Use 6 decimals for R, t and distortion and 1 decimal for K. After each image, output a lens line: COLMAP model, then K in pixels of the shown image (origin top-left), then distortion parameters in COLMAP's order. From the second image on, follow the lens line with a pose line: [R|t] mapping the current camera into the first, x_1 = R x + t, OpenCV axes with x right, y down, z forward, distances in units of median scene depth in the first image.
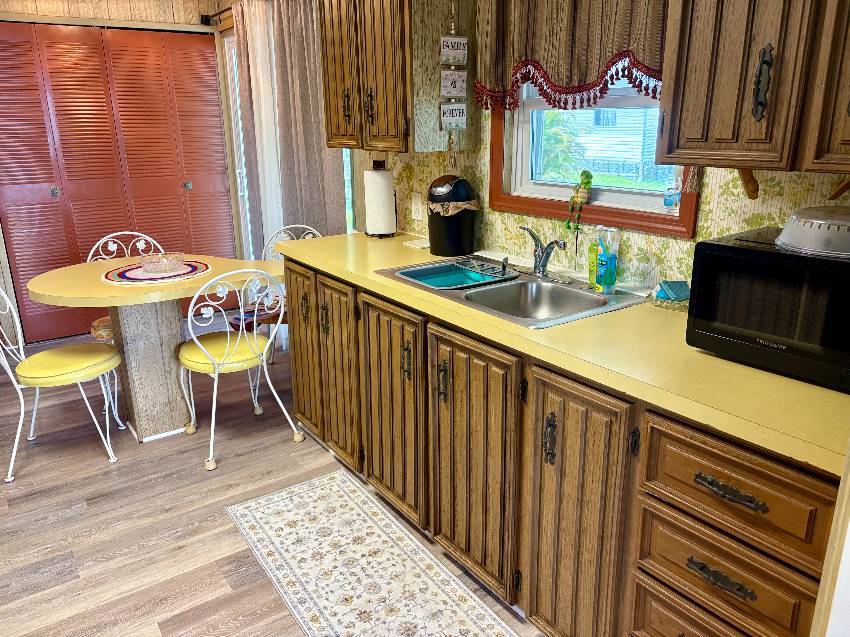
lens RADIAL K [[644.3, 0, 420.4], [0, 644.3, 316.8], [0, 0, 1]] dist [-0.000330, 0.002405]
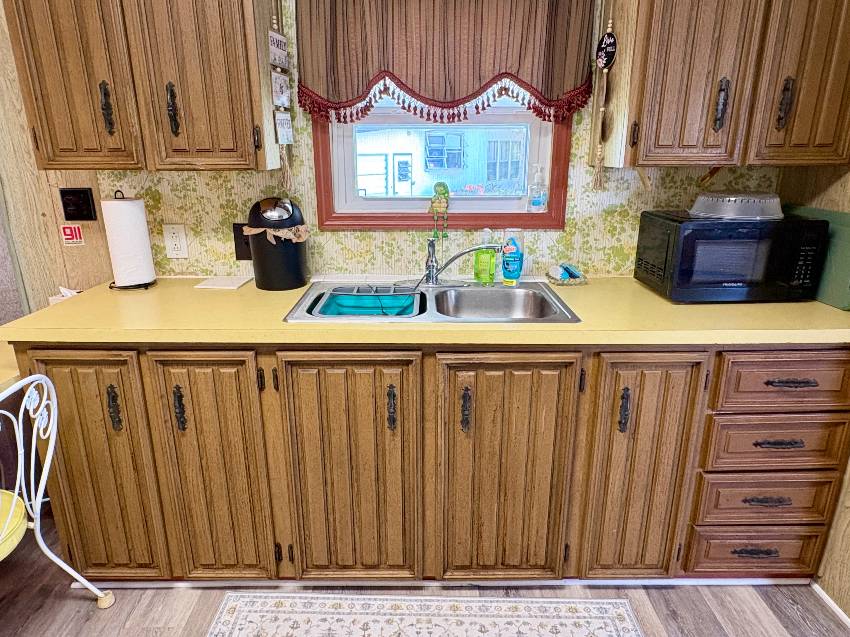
lens RADIAL K [[558.2, 0, 424.8], [0, 558.2, 315.9], [0, 0, 1]] dist [0.004455, 0.001039]
pose [[0.568601, -0.232921, 0.788949, -0.496745], [0.233522, 0.965324, 0.116691, -0.114398], [-0.788771, 0.117886, 0.603277, 0.442568]]
